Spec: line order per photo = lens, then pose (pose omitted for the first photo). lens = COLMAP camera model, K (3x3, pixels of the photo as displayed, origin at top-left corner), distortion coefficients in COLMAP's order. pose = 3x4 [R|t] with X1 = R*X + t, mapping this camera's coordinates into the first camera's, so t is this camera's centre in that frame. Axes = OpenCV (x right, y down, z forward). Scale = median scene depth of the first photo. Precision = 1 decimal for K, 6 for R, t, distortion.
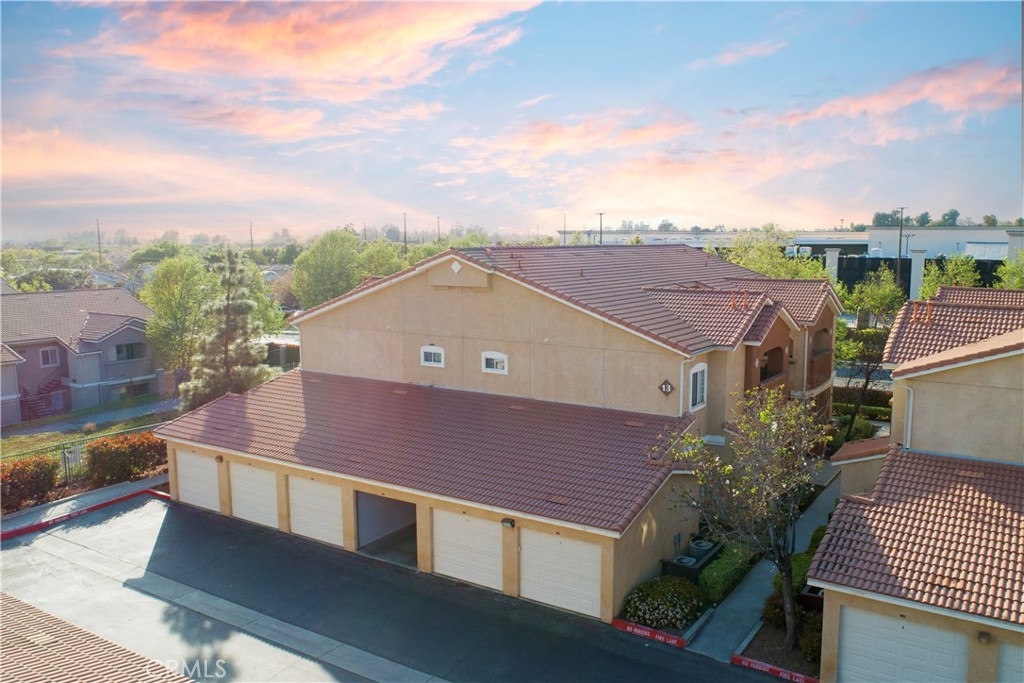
lens RADIAL K [[817.7, 0, 551.4], [0, 817.7, 342.1], [0, 0, 1]] dist [-0.007550, -0.000597]
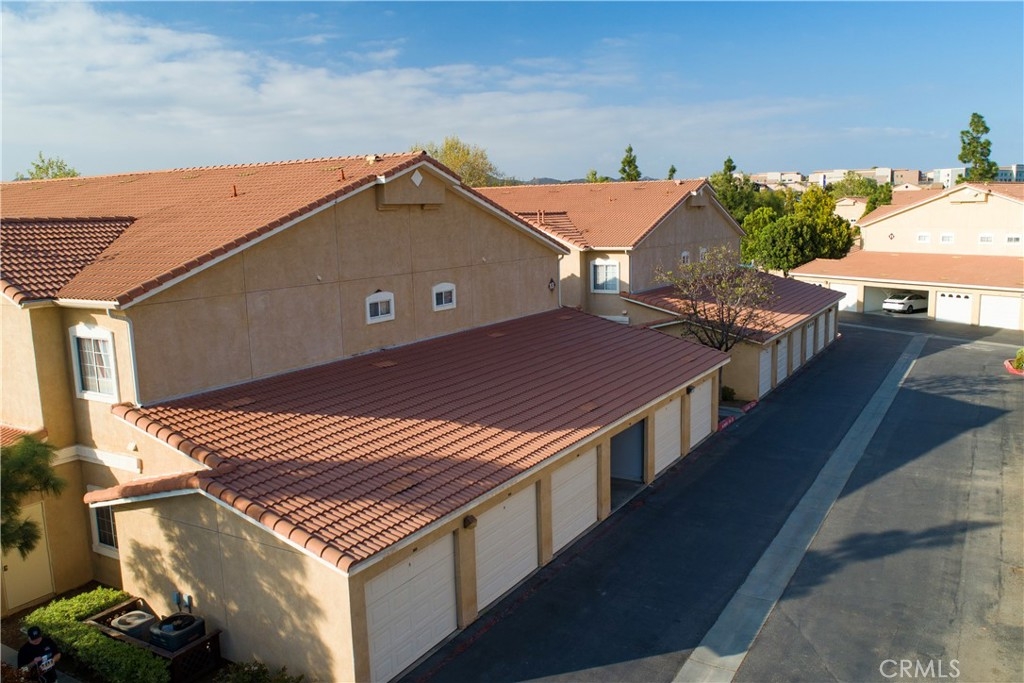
lens RADIAL K [[817.7, 0, 551.4], [0, 817.7, 342.1], [0, 0, 1]] dist [-0.007550, -0.000597]
pose [[-0.050917, -0.159885, 0.985822, -0.932220], [0.145504, 0.975382, 0.165707, -0.053197], [-0.988047, 0.151878, -0.026399, 0.958613]]
